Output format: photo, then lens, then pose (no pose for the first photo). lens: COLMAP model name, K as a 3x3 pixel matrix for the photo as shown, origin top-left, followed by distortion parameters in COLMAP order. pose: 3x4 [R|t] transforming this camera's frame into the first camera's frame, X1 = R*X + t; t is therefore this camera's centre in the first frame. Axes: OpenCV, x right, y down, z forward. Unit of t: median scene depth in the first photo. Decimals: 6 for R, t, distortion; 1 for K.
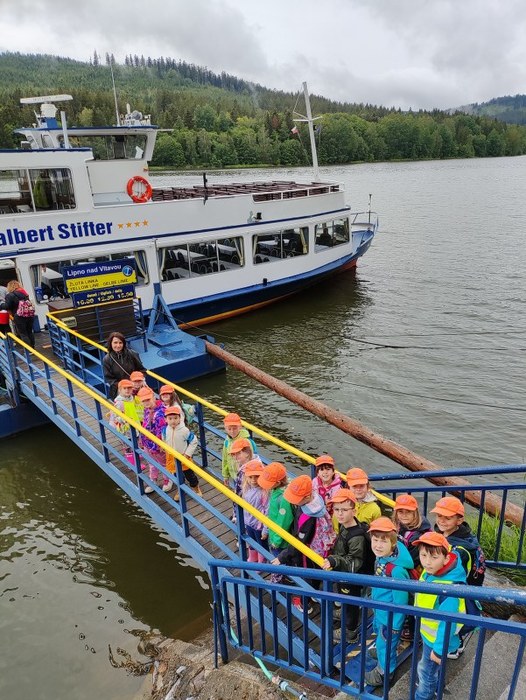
lens RADIAL K [[520.2, 0, 275.8], [0, 520.2, 361.2], [0, 0, 1]] dist [0.097088, -0.106514]
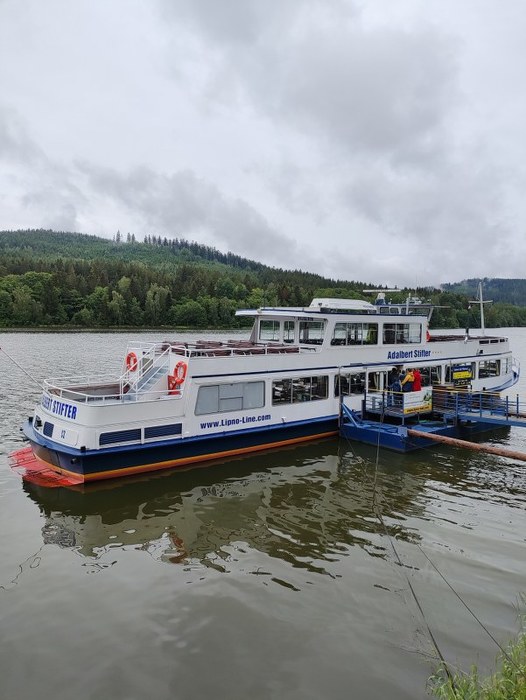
lens RADIAL K [[520.2, 0, 262.5], [0, 520.2, 355.7], [0, 0, 1]] dist [0.097088, -0.106514]
pose [[0.999320, 0.034970, 0.011648, -0.852386], [-0.029911, 0.954061, -0.298116, 0.309971], [-0.021538, 0.297565, 0.954459, -0.729887]]
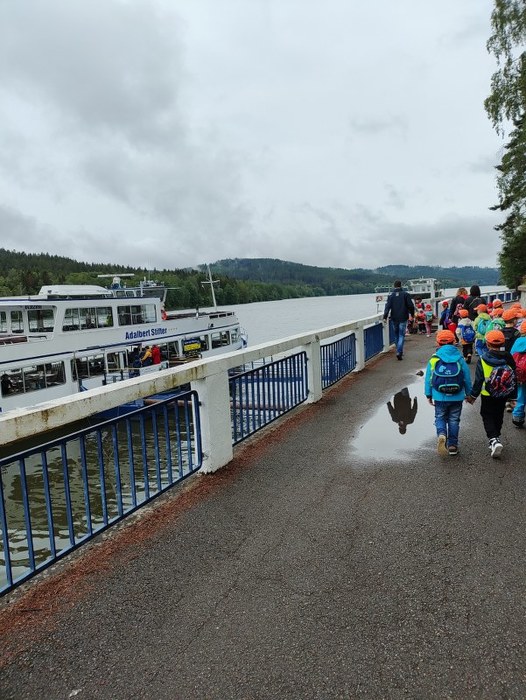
lens RADIAL K [[520.2, 0, 288.4], [0, 520.2, 373.8], [0, 0, 1]] dist [0.097088, -0.106514]
pose [[0.880509, -0.100623, 0.463226, -0.789474], [0.209759, 0.959038, -0.190389, 0.378330], [-0.425094, 0.264805, 0.865548, -0.893672]]
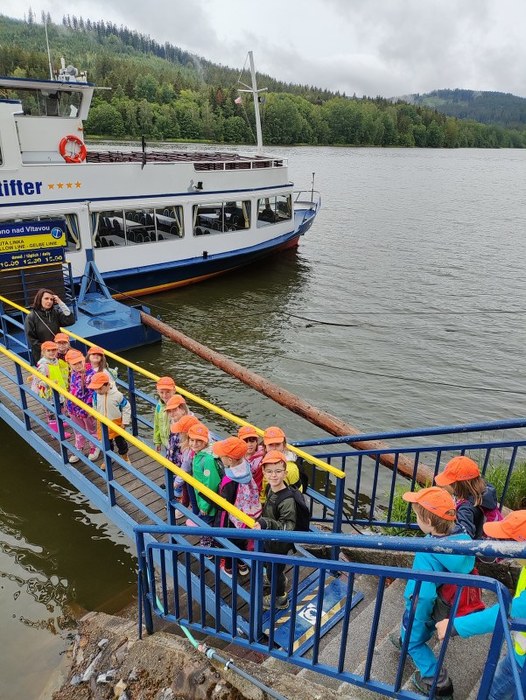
lens RADIAL K [[520.2, 0, 265.3], [0, 520.2, 357.1], [0, 0, 1]] dist [0.097088, -0.106514]
pose [[0.995016, 0.024718, 0.096600, 0.002098], [-0.027374, 0.999280, 0.026266, 0.011689], [-0.095882, -0.028779, 0.994977, 0.012481]]
